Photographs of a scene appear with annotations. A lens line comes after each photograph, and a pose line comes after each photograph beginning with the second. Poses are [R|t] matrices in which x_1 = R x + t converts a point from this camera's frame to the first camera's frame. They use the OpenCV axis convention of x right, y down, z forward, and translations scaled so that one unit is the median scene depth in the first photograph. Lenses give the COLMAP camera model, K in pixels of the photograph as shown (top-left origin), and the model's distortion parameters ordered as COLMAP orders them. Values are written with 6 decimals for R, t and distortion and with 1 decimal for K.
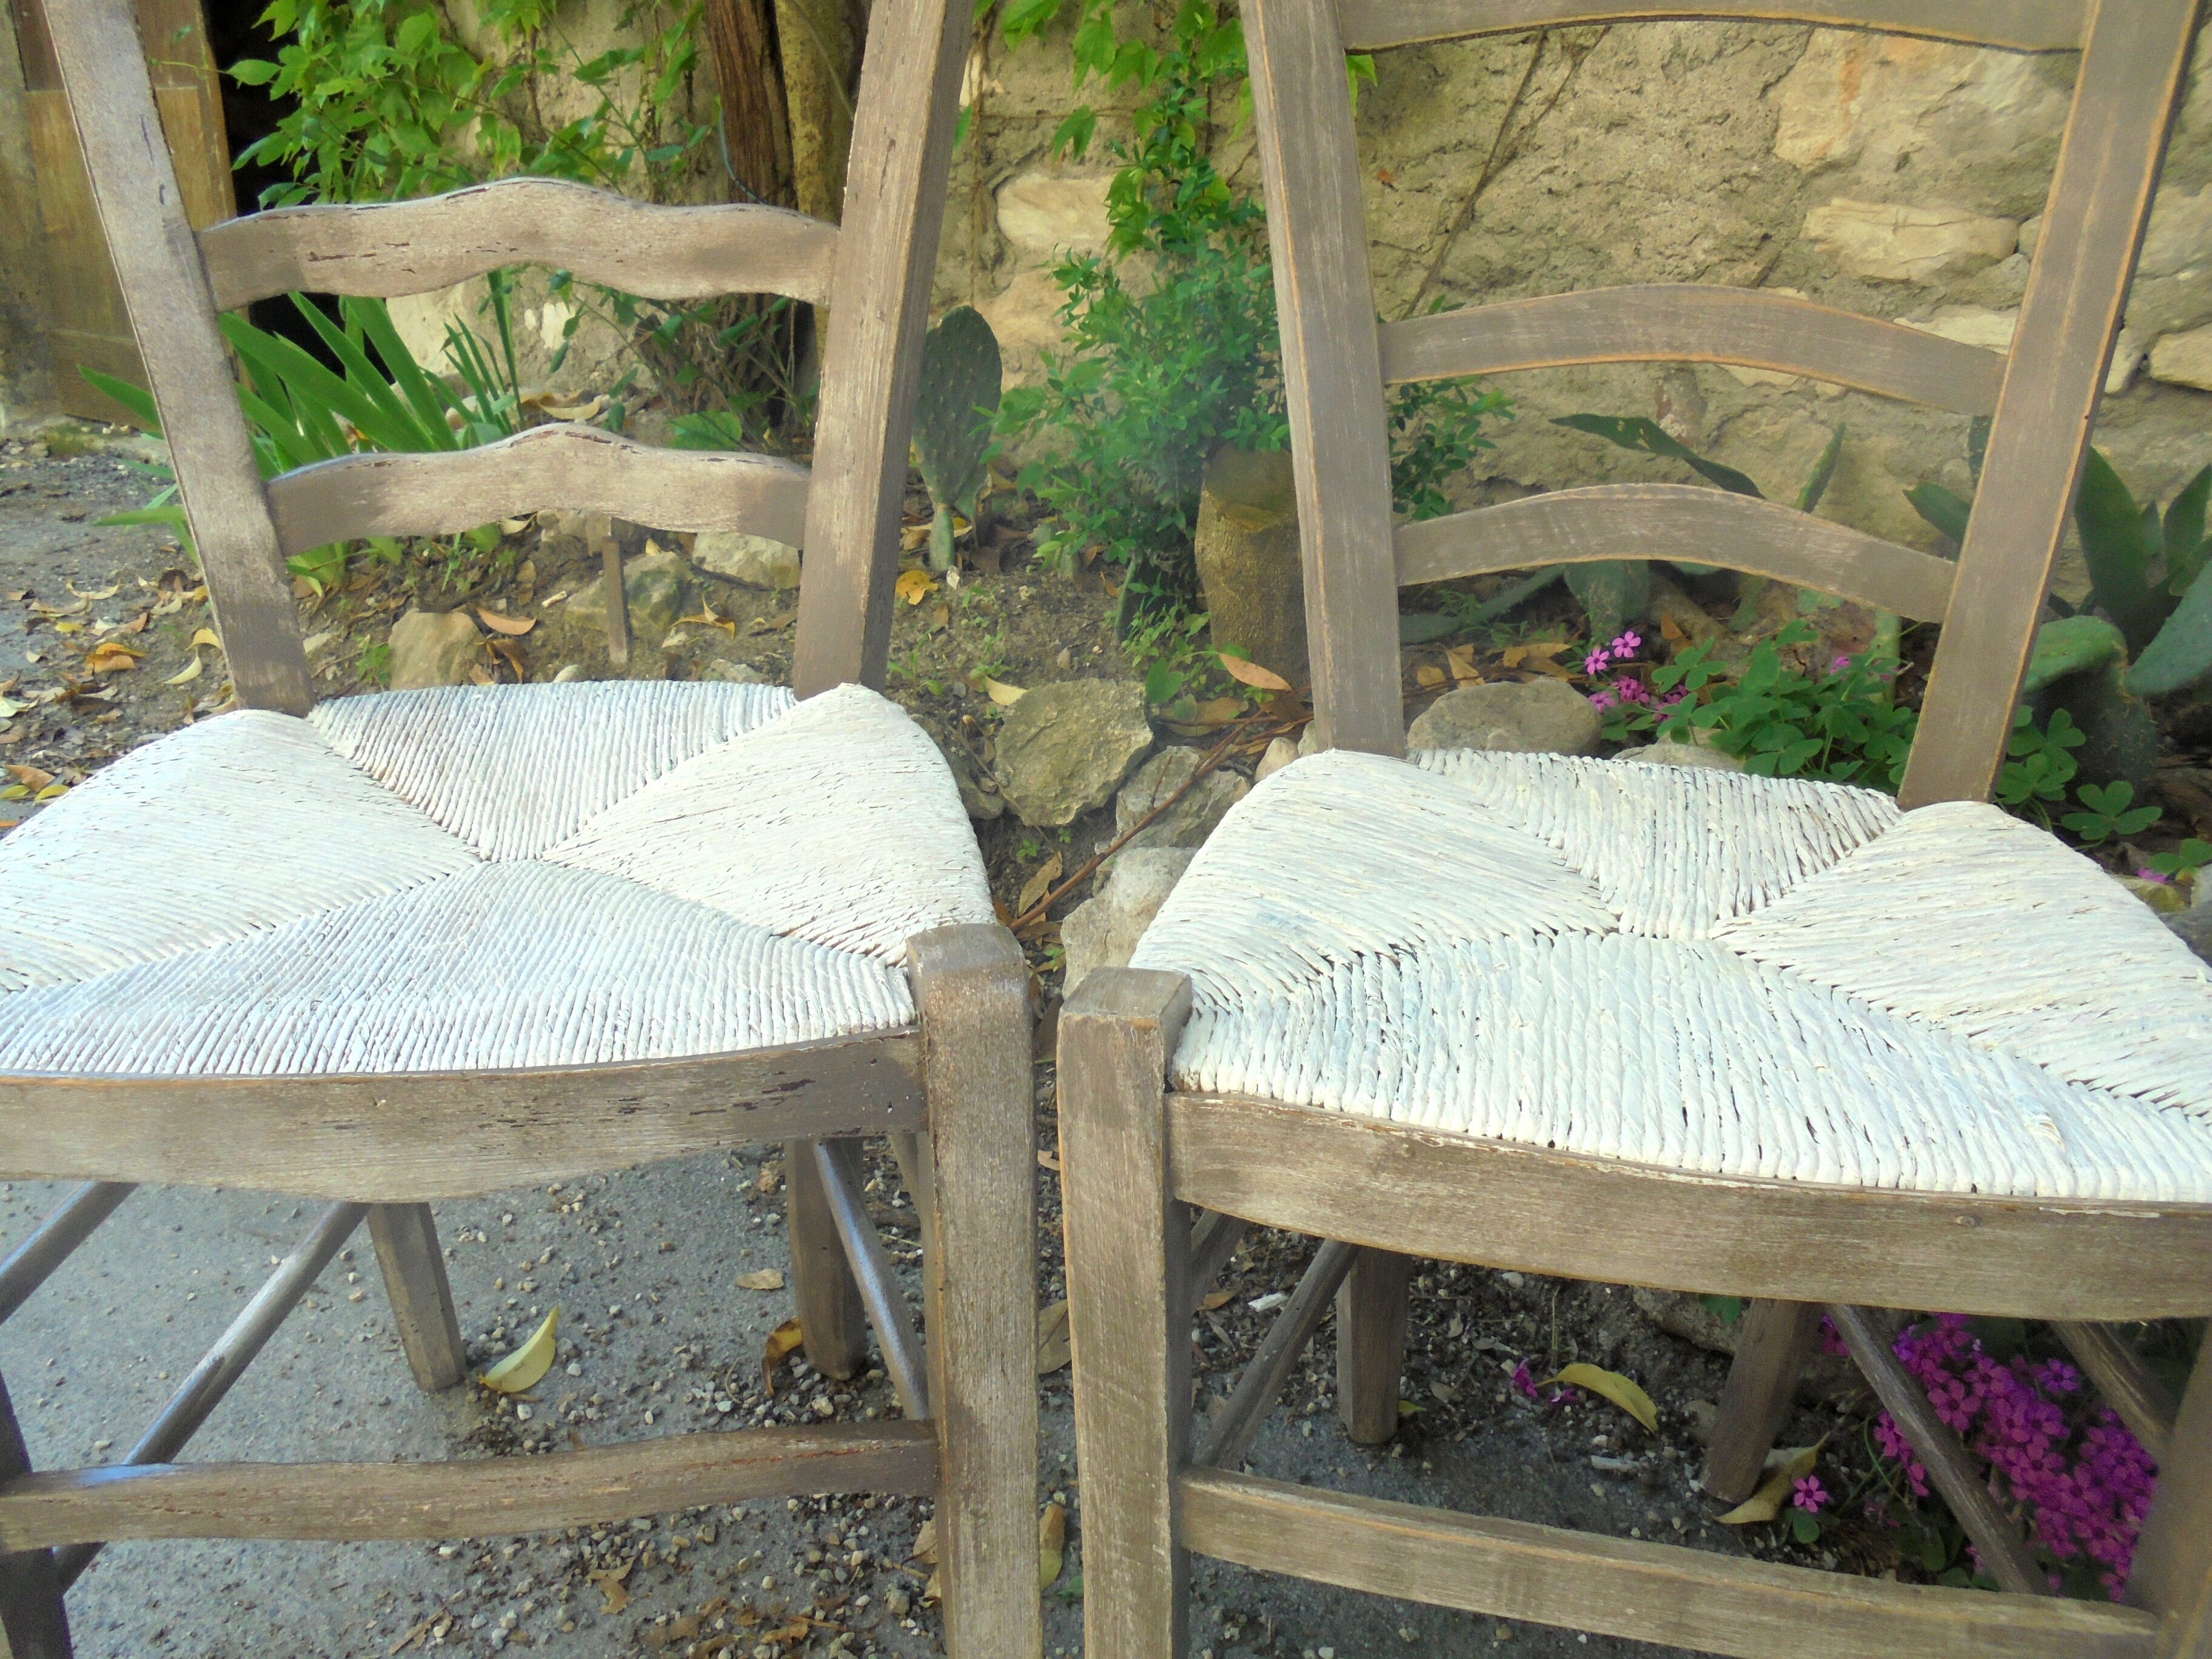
lens RADIAL K [[1689.1, 0, 1092.4], [0, 1689.1, 825.7], [0, 0, 1]] dist [-0.117517, 0.102277]
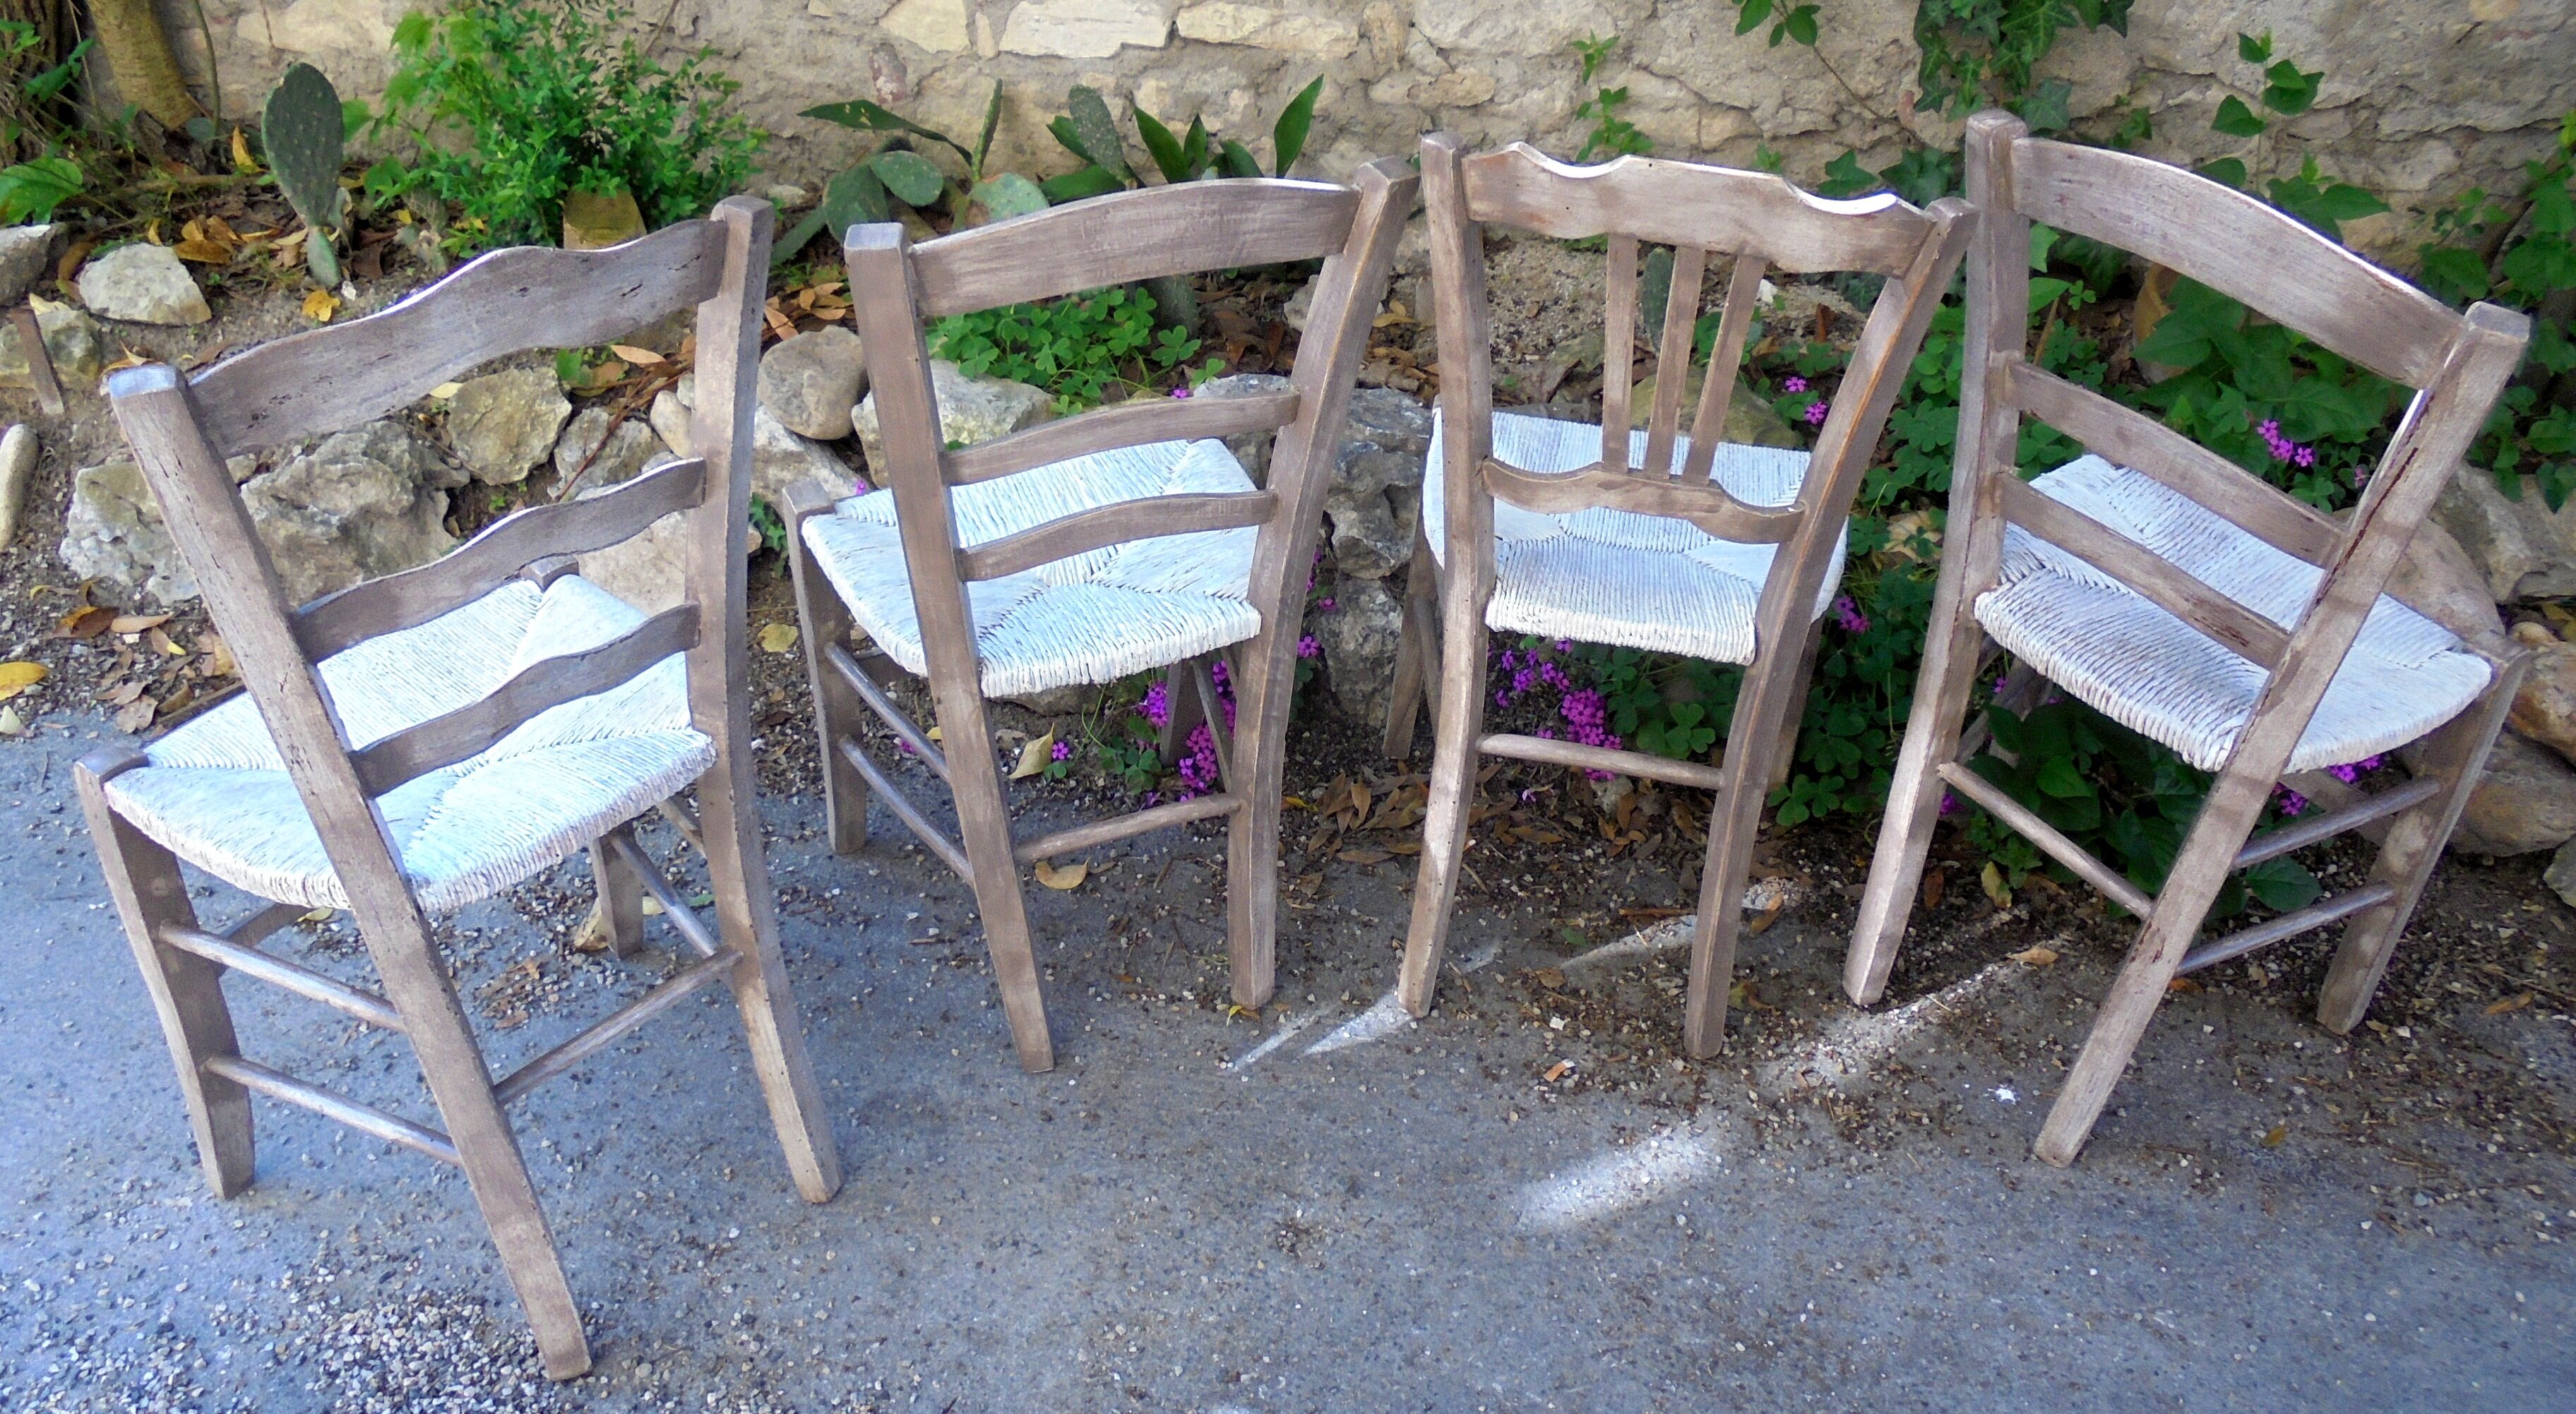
lens RADIAL K [[1971.3, 0, 1278.1], [0, 1971.3, 625.2], [0, 0, 1]] dist [-0.104699, 0.087357]
pose [[0.878679, -0.250510, 0.406409, -0.157920], [0.173918, 0.960739, 0.216178, -0.130687], [-0.444608, -0.119269, 0.887749, -0.760122]]
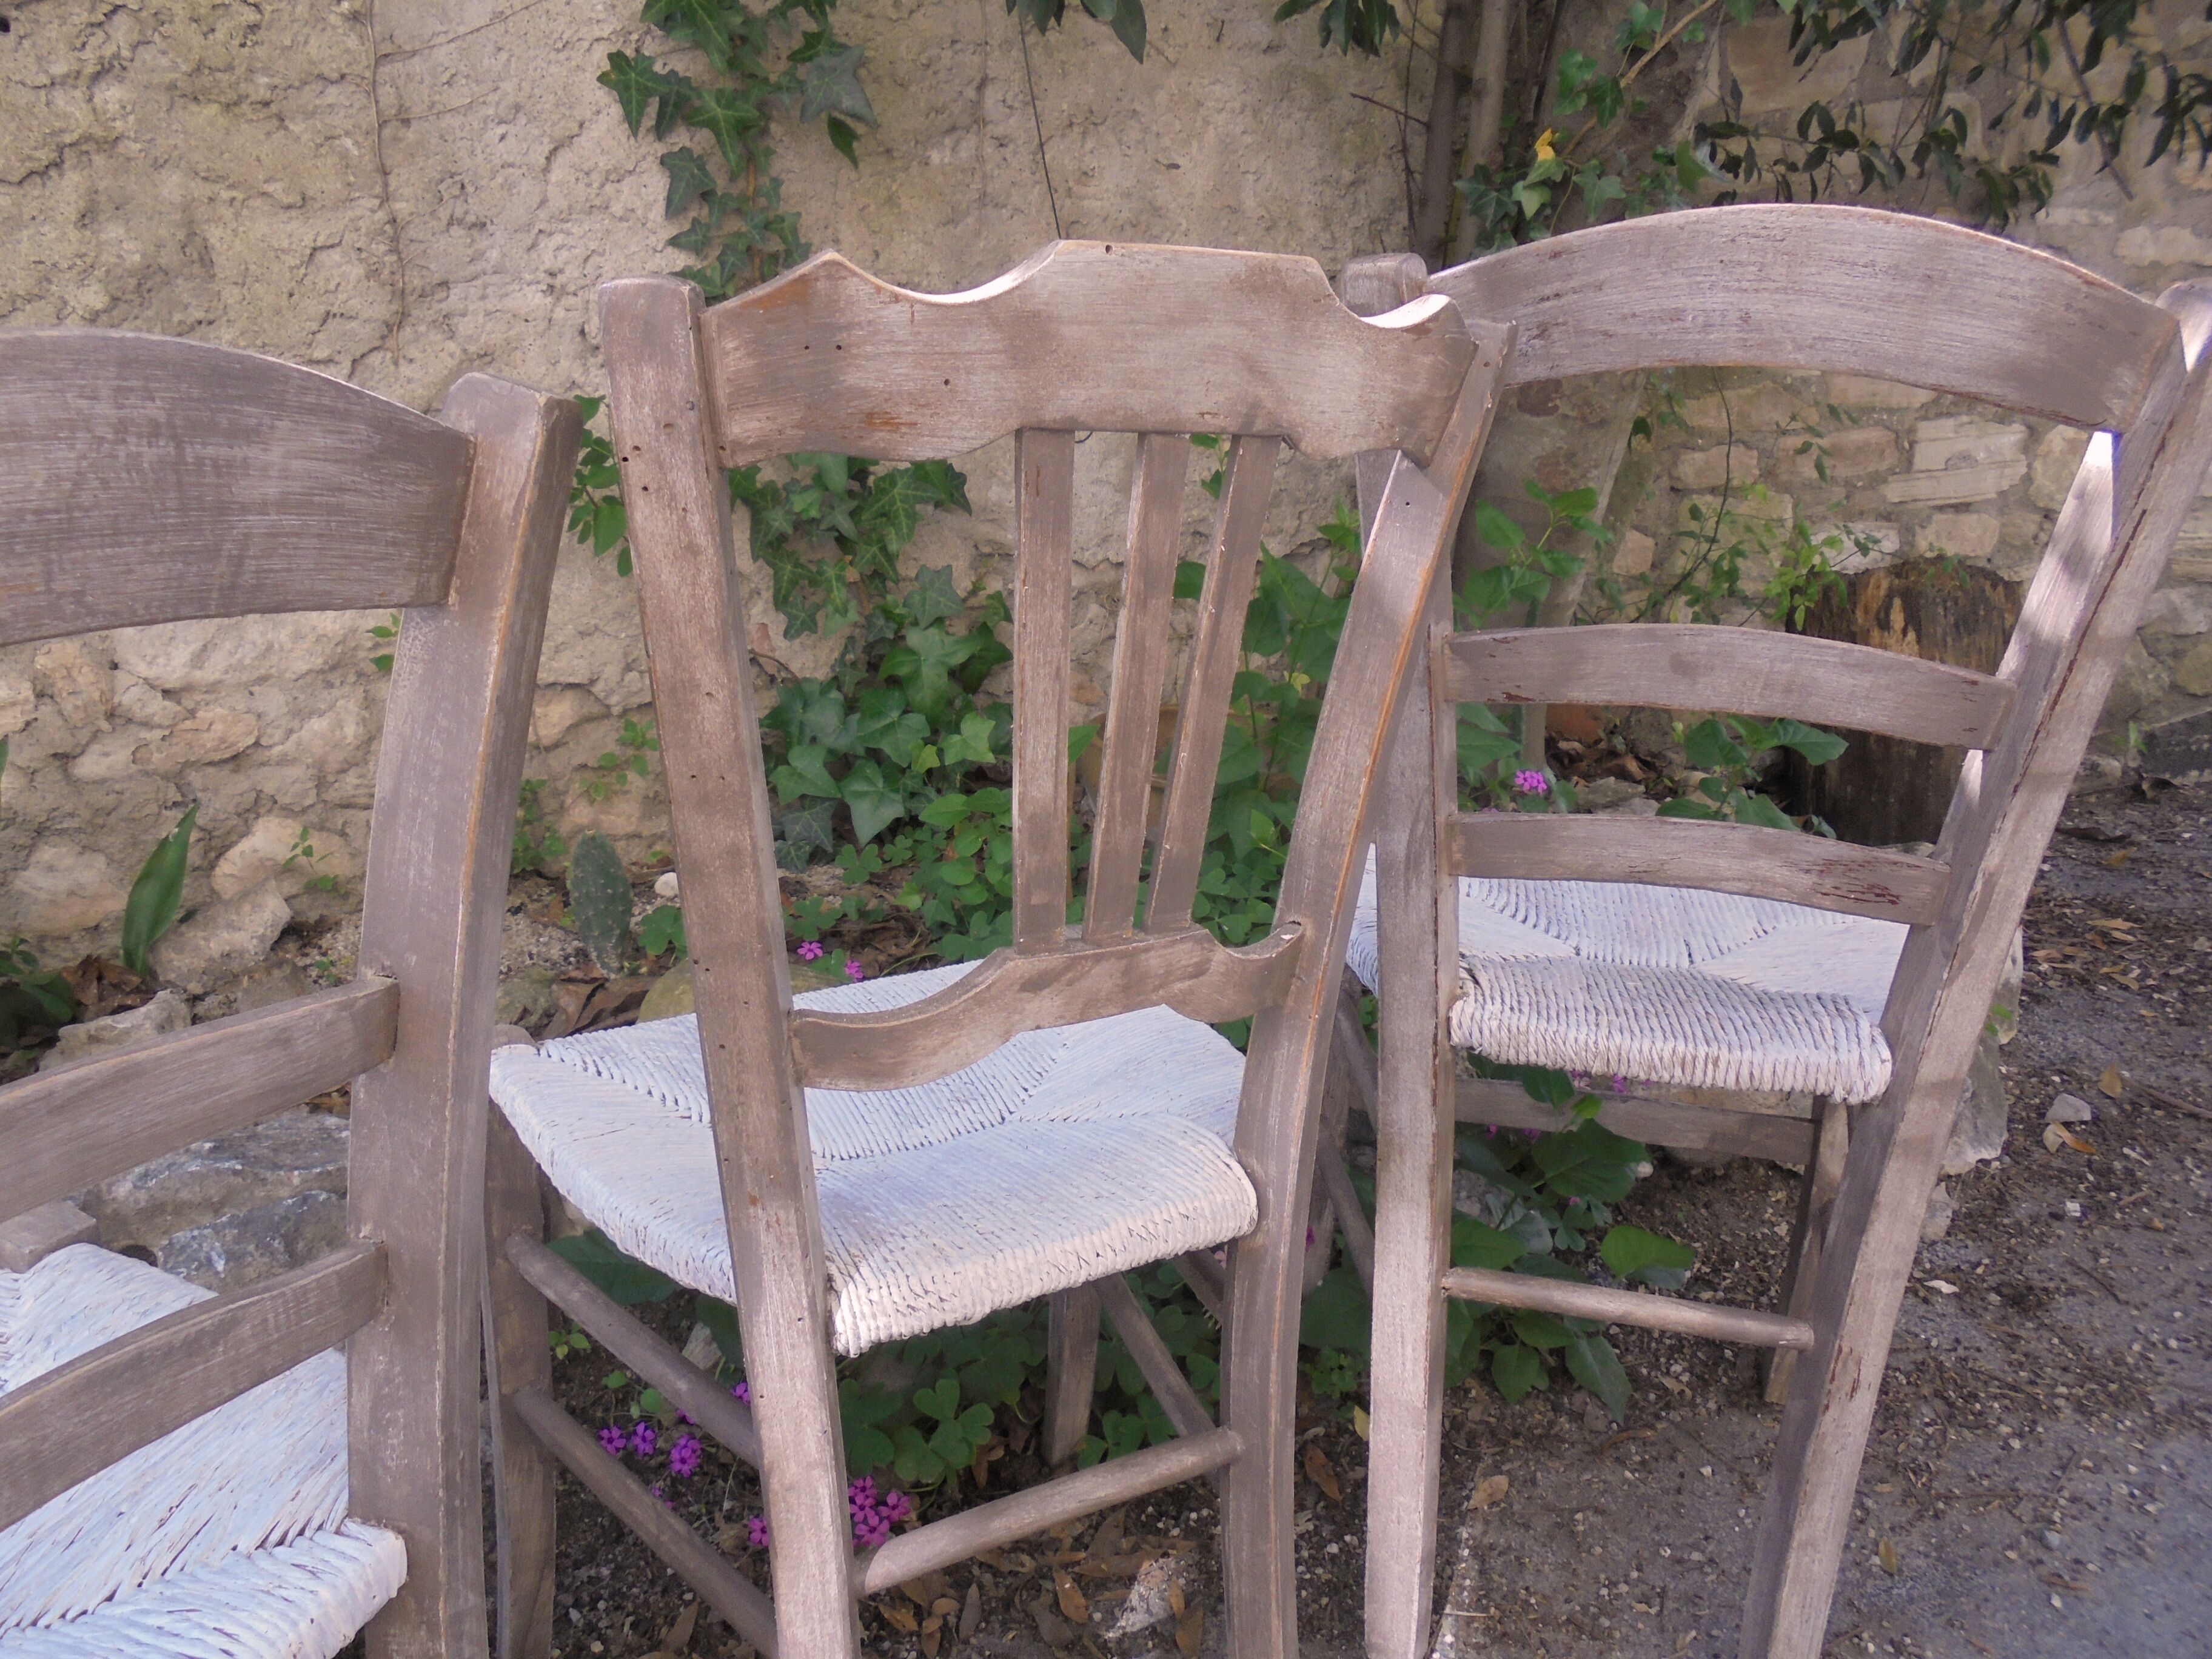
lens RADIAL K [[1689.1, 0, 1102.1], [0, 1689.1, 828.2], [0, 0, 1]] dist [-0.117517, 0.102277]
pose [[0.341518, -0.274405, 0.898926, 0.039885], [0.387251, 0.912557, 0.131442, -0.038077], [-0.856389, 0.303220, 0.417918, -0.114727]]
